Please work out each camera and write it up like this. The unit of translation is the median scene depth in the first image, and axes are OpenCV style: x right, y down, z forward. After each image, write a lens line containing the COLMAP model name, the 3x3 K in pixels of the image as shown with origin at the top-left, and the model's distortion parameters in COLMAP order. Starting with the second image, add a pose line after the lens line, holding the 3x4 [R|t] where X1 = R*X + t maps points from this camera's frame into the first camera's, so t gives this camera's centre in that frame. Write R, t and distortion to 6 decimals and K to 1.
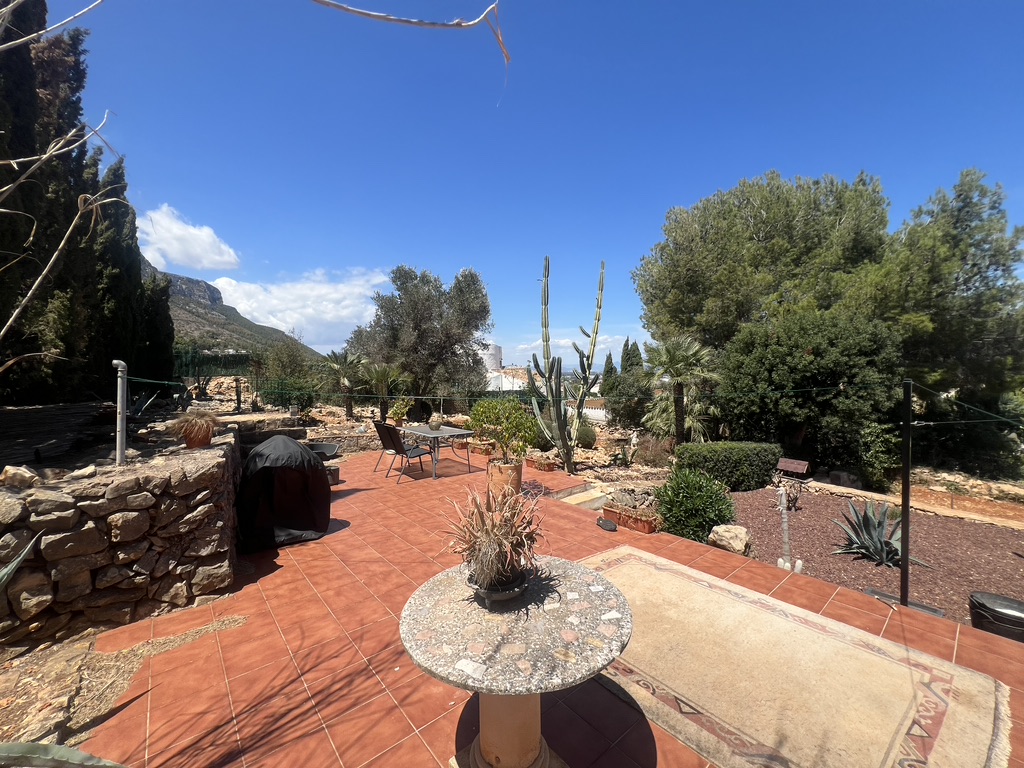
lens RADIAL K [[415.6, 0, 513.8], [0, 415.6, 383.8], [0, 0, 1]] dist [-0.009827, 0.005562]
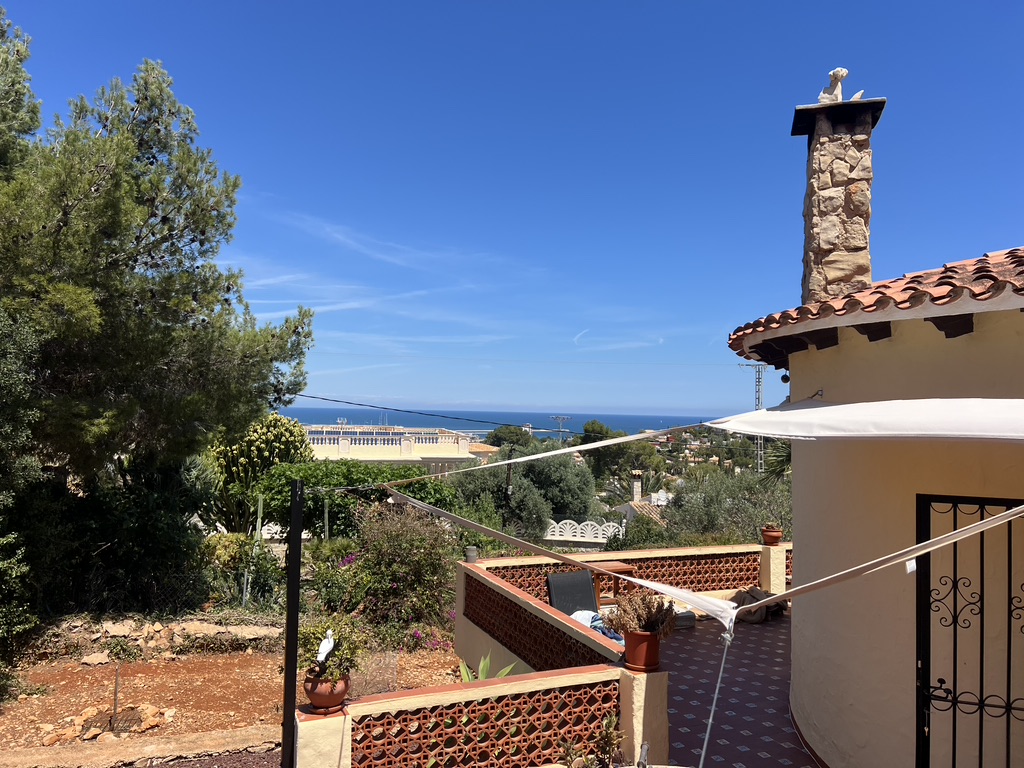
lens RADIAL K [[776.6, 0, 516.4], [0, 776.6, 390.4], [0, 0, 1]] dist [0.056949, -0.063831]
pose [[0.282247, 0.053524, 0.957848, 0.264398], [-0.006506, 0.998526, -0.053880, -0.014281], [-0.959320, 0.008976, 0.282179, 0.263995]]
